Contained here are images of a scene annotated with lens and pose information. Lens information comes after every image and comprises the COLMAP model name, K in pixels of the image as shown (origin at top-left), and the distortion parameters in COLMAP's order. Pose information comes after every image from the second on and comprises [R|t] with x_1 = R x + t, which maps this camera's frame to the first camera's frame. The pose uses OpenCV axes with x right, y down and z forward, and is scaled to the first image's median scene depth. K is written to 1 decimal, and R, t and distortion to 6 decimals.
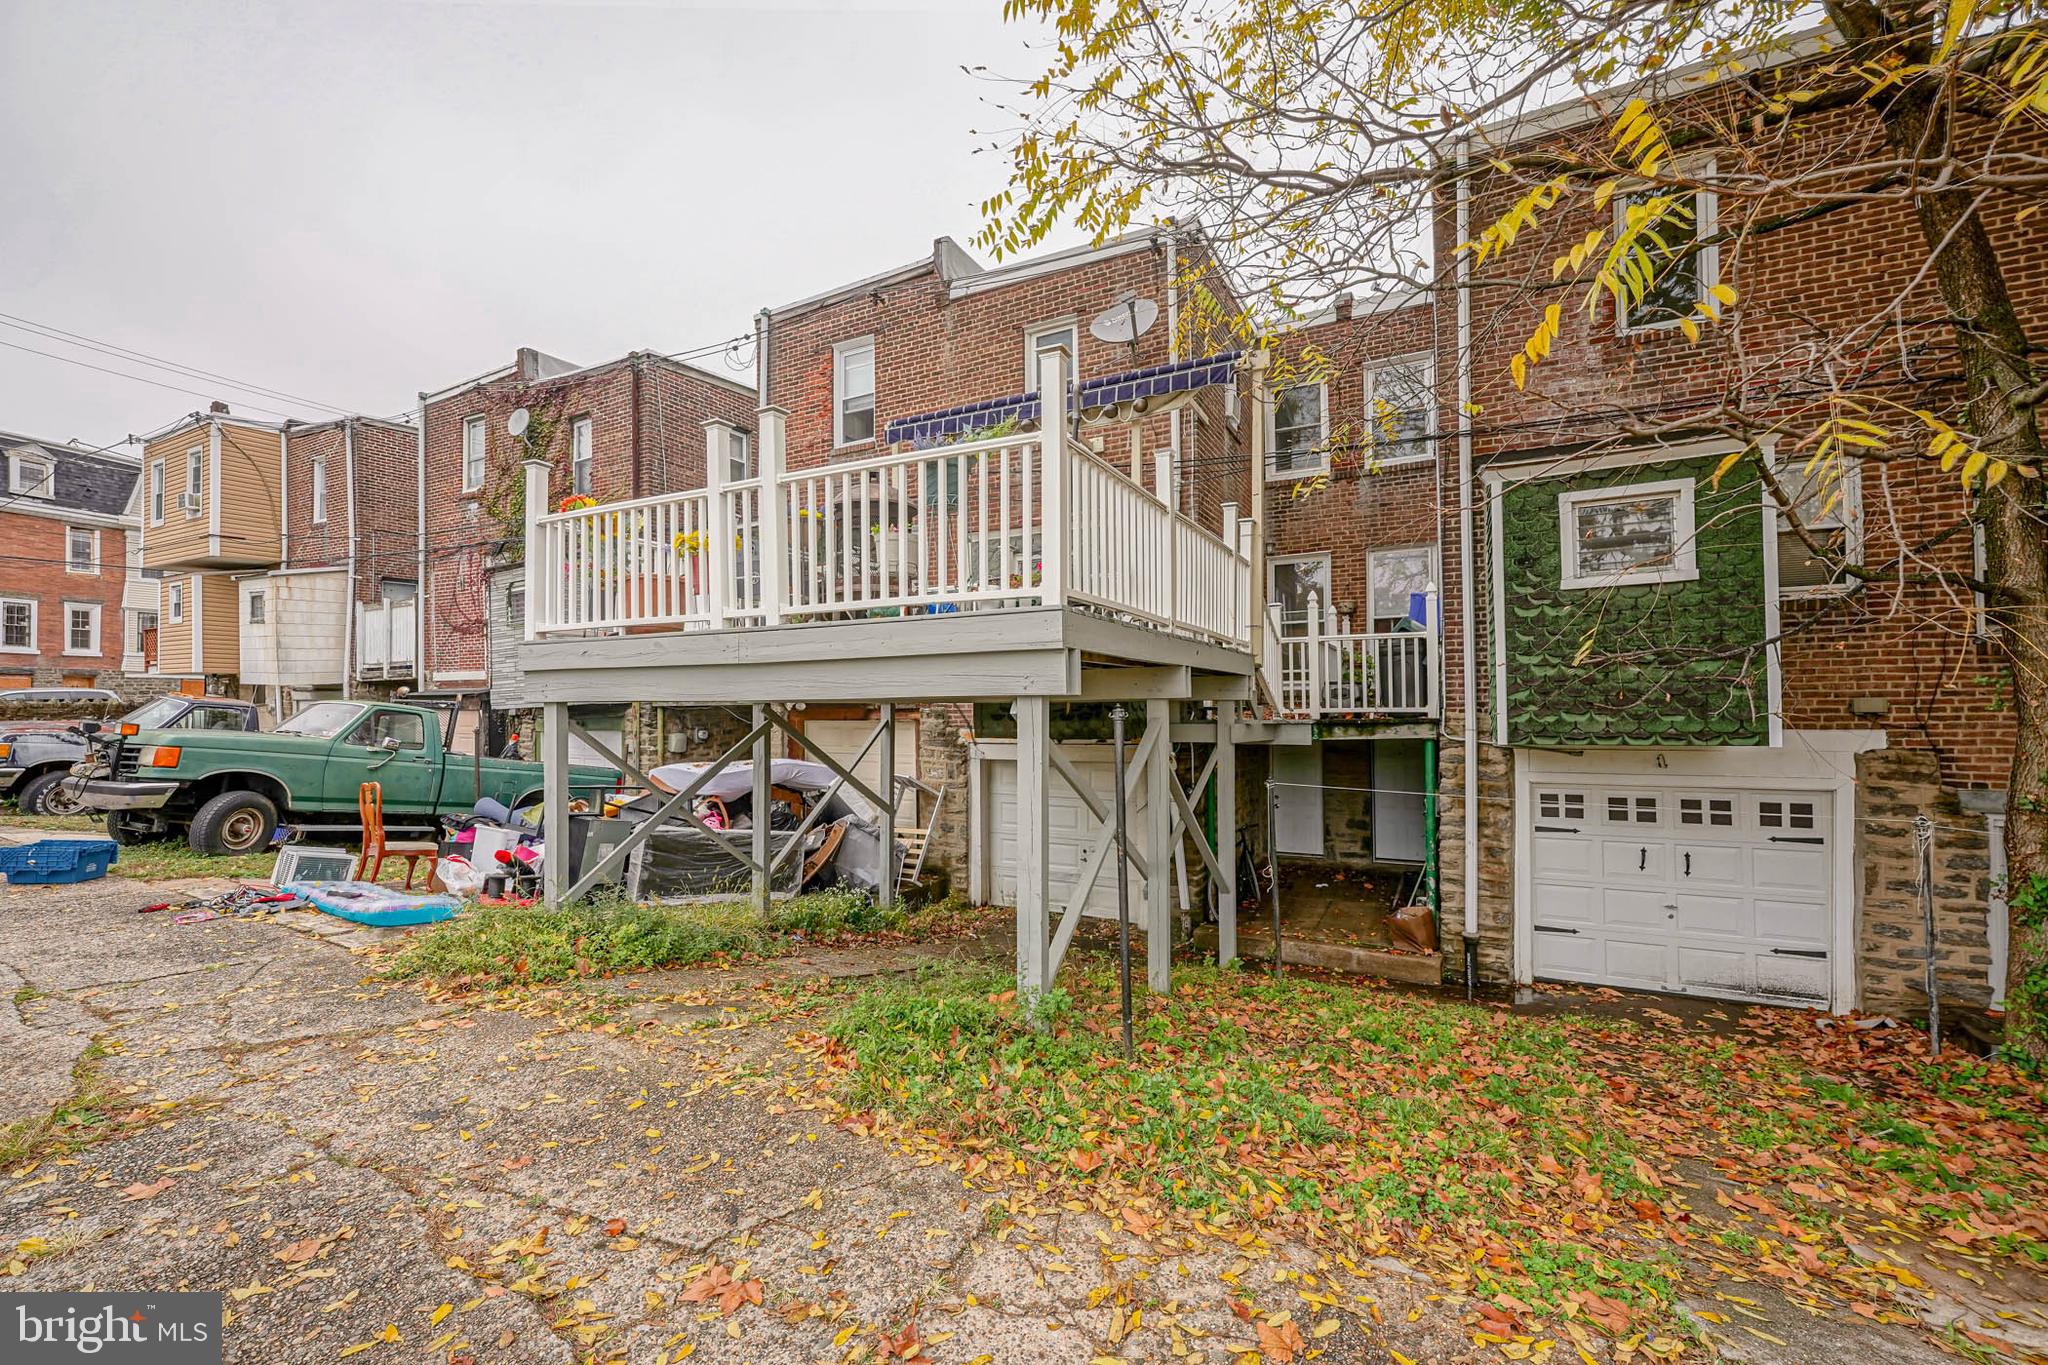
lens RADIAL K [[841.8, 0, 1071.2], [0, 841.8, 724.5], [0, 0, 1]] dist [-0.000597, 0.000155]
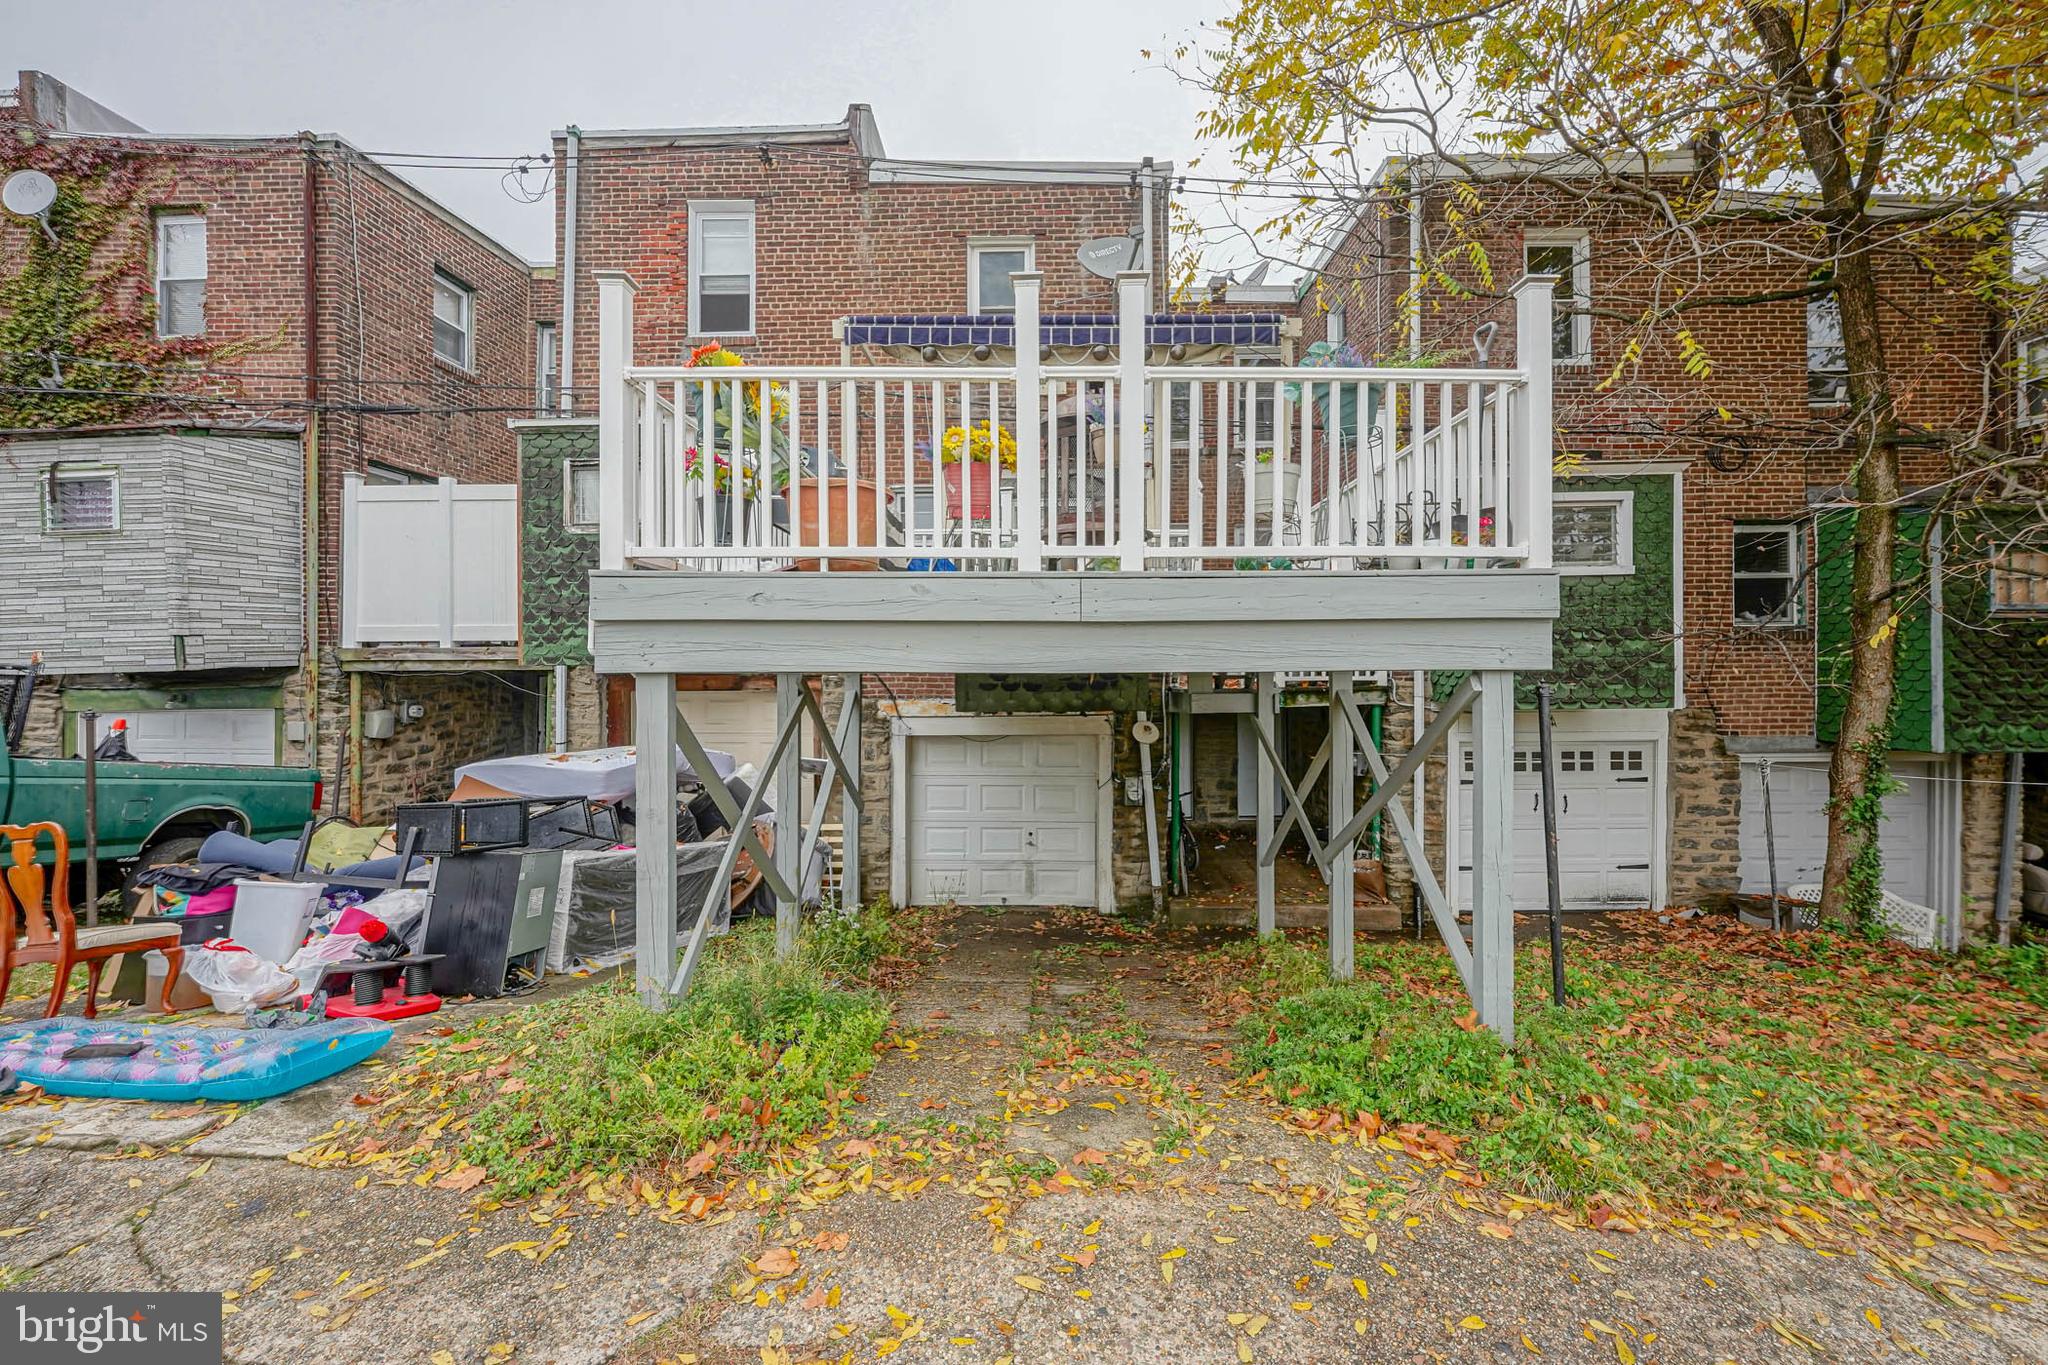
lens RADIAL K [[839.3, 0, 1069.5], [0, 839.3, 687.5], [0, 0, 1]] dist [-0.000738, -0.000092]
pose [[0.890793, -0.006202, 0.454367, -0.453092], [0.005512, 0.999981, 0.002844, -0.011256], [-0.454376, -0.000029, 0.890810, 0.228018]]
